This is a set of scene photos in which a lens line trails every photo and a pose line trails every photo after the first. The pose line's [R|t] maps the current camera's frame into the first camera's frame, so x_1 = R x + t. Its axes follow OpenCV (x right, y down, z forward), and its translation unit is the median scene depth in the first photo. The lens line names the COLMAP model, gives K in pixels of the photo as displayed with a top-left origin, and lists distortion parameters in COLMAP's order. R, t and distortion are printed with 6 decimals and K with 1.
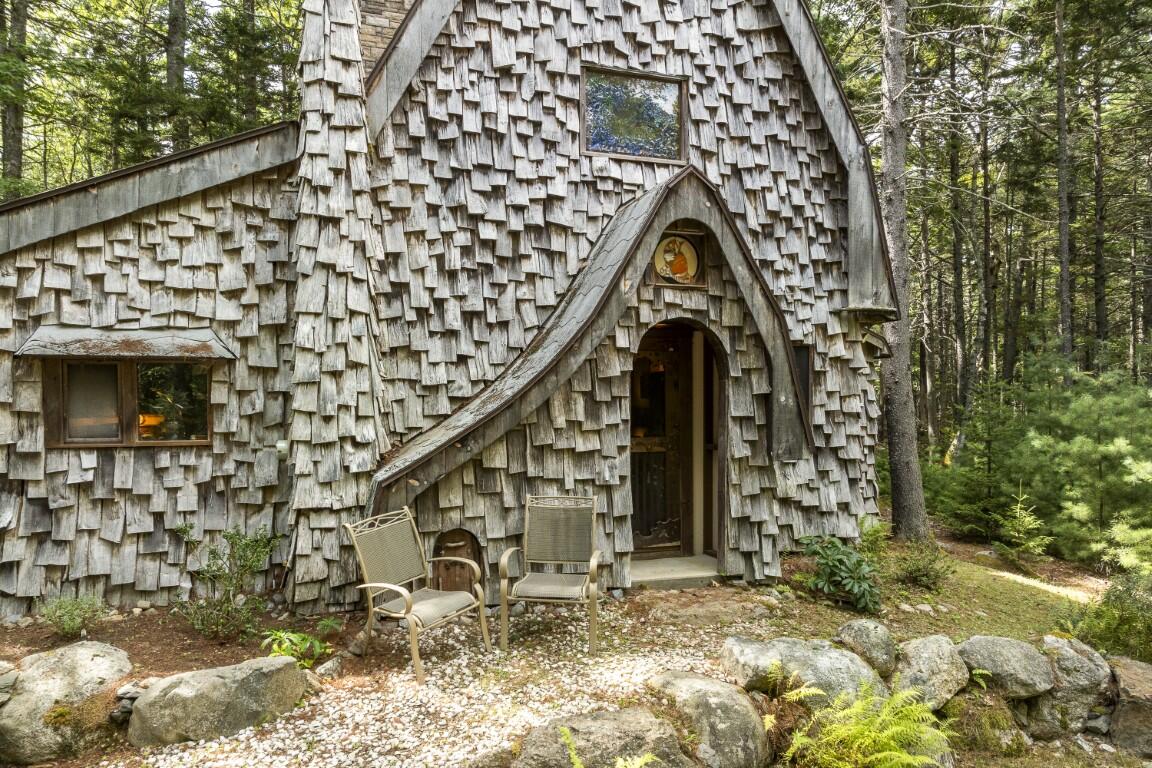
lens RADIAL K [[798.4, 0, 574.3], [0, 798.4, 430.5], [0, 0, 1]] dist [-0.009360, 0.000915]
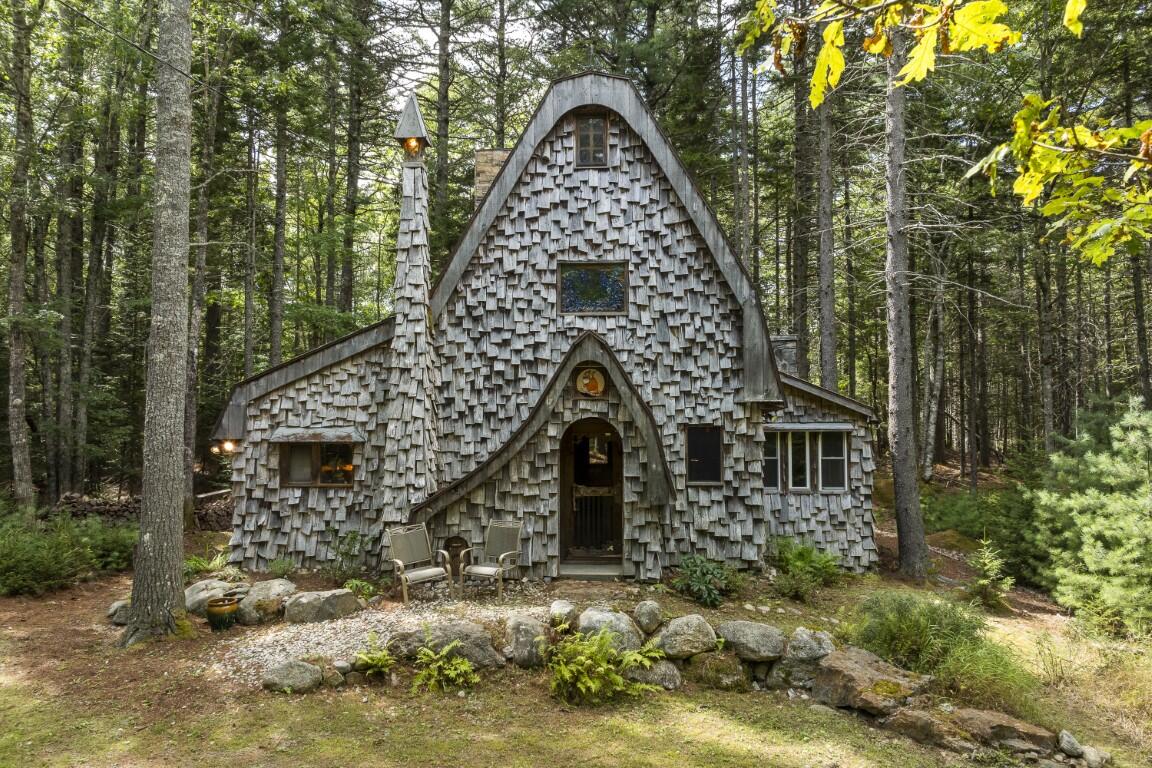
lens RADIAL K [[798.4, 0, 574.6], [0, 798.4, 407.1], [0, 0, 1]] dist [-0.009360, 0.000915]
pose [[0.928015, -0.011076, -0.372378, 0.704292], [-0.013233, 0.997947, -0.062663, -0.055469], [0.372308, 0.063080, 0.925963, -0.551189]]
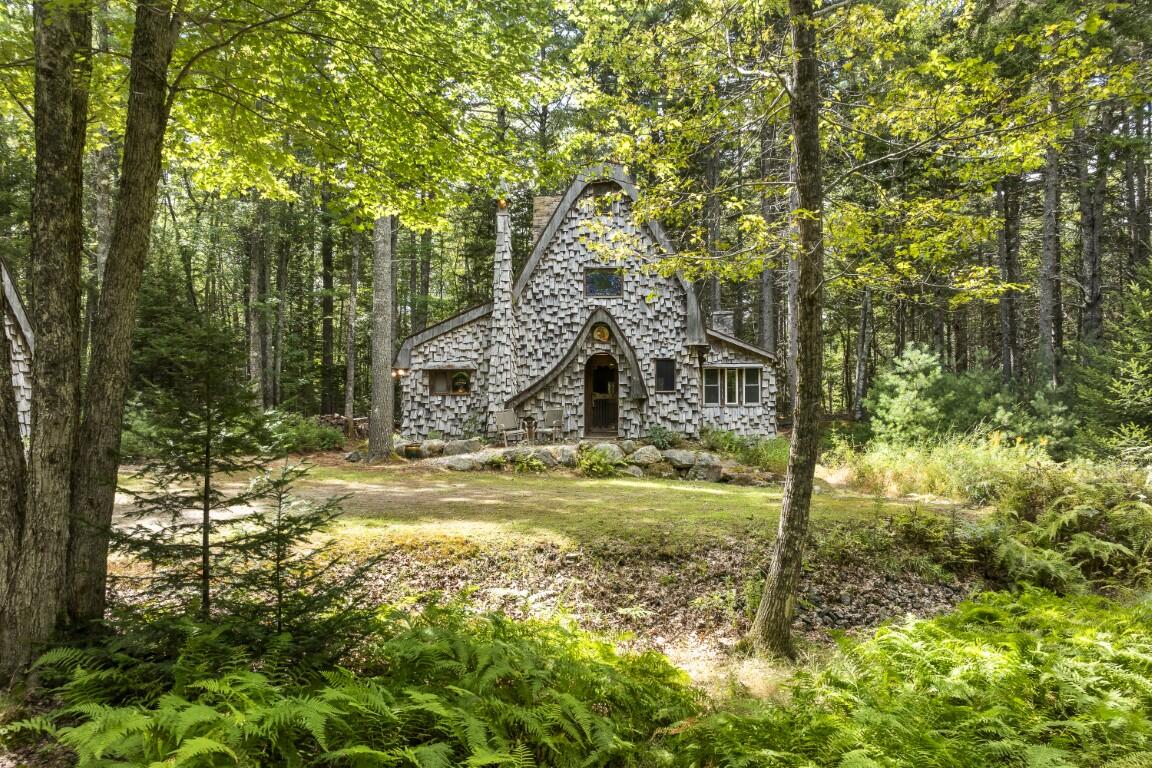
lens RADIAL K [[798.4, 0, 571.2], [0, 798.4, 426.5], [0, 0, 1]] dist [-0.009360, 0.000915]
pose [[0.909823, 0.002001, -0.414992, 1.281747], [-0.015053, 0.999489, -0.028182, 0.230850], [0.414724, 0.031888, 0.909389, -1.821865]]
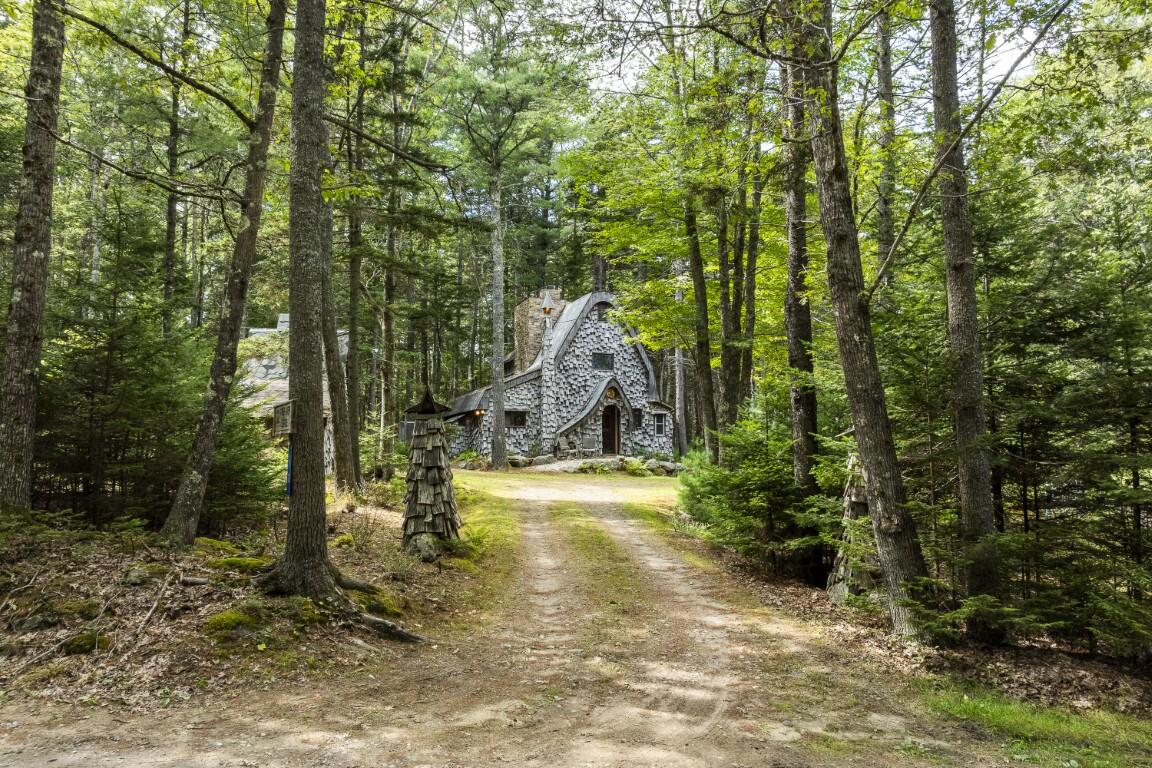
lens RADIAL K [[798.4, 0, 579.7], [0, 798.4, 379.0], [0, 0, 1]] dist [-0.009360, 0.000915]
pose [[0.998794, 0.011423, 0.047756, -0.323917], [-0.005633, 0.992799, -0.119663, 0.318026], [-0.048779, 0.119250, 0.991665, -4.155211]]
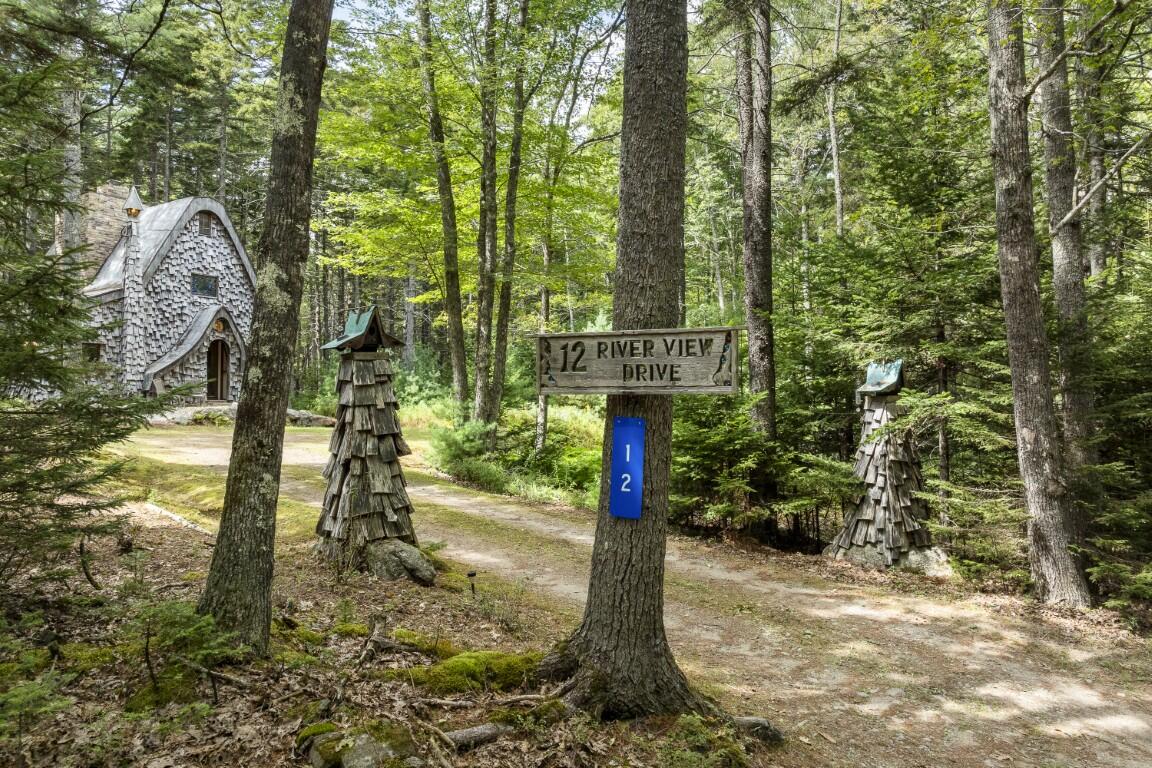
lens RADIAL K [[798.4, 0, 575.5], [0, 798.4, 367.0], [0, 0, 1]] dist [-0.009360, 0.000915]
pose [[0.778820, 0.027117, 0.626660, -1.030963], [0.012523, 0.998194, -0.058758, 0.277531], [-0.627122, 0.053609, 0.777074, -3.444744]]
